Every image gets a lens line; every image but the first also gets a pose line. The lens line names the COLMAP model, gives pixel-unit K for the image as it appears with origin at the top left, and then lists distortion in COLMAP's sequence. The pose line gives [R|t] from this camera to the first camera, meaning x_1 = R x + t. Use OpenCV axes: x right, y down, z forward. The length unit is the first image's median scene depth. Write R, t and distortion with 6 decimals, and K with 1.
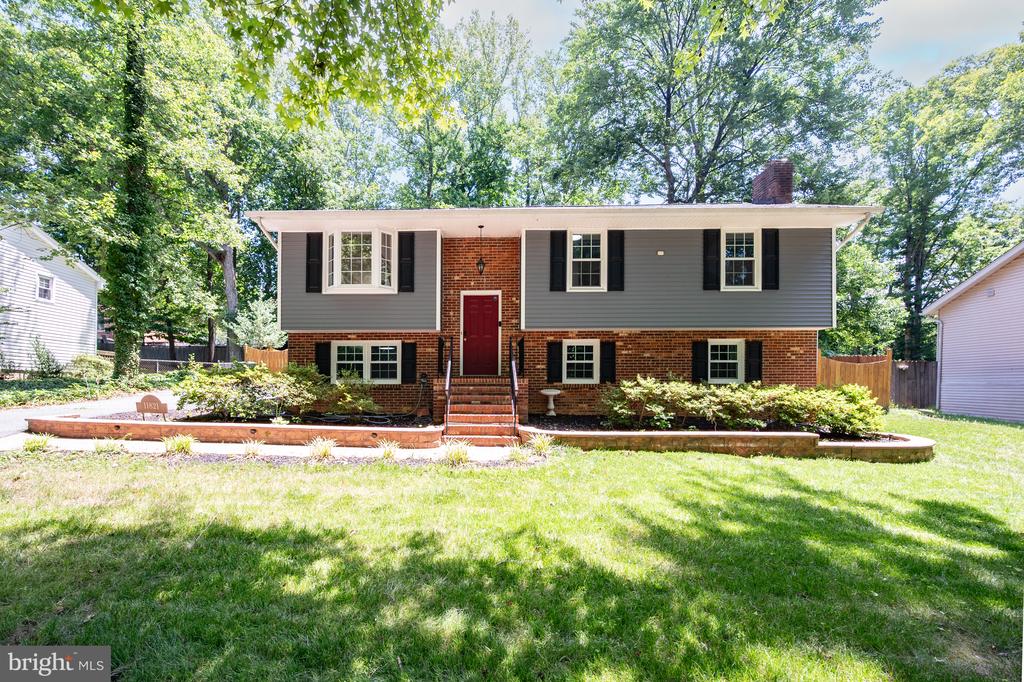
lens RADIAL K [[417.3, 0, 452.1], [0, 417.3, 402.0], [0, 0, 1]] dist [-0.003399, 0.001113]
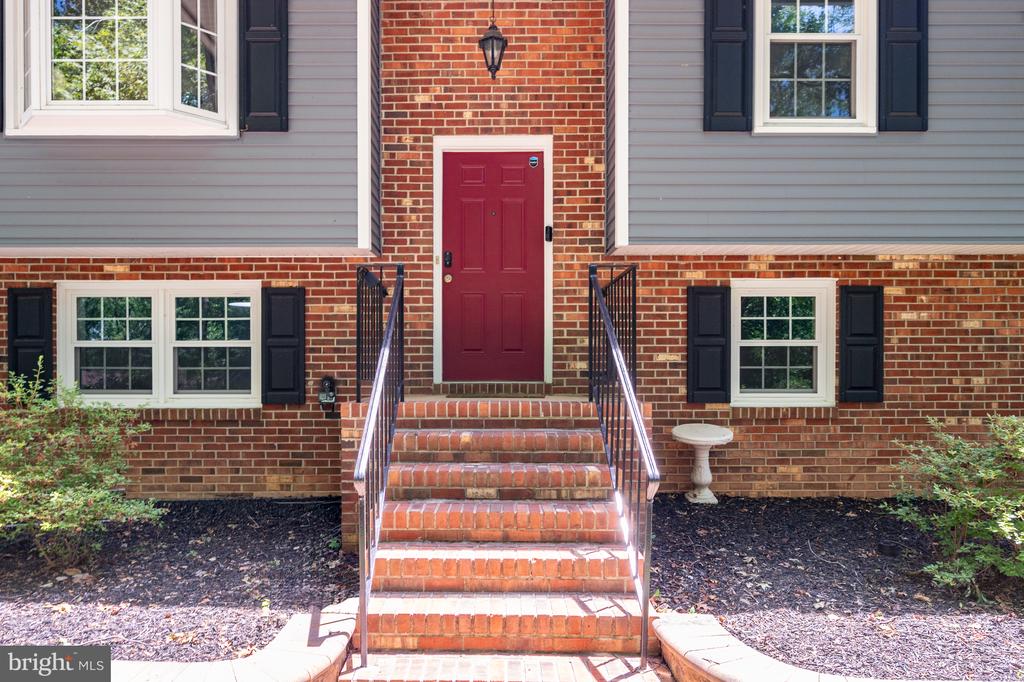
lens RADIAL K [[712.0, 0, 460.2], [0, 712.0, 388.8], [0, 0, 1]] dist [-0.003096, -0.001418]
pose [[0.999445, -0.002461, 0.033216, 0.021911], [0.002885, 0.999915, -0.012713, -0.052223], [-0.033182, 0.012801, 0.999367, 0.421790]]
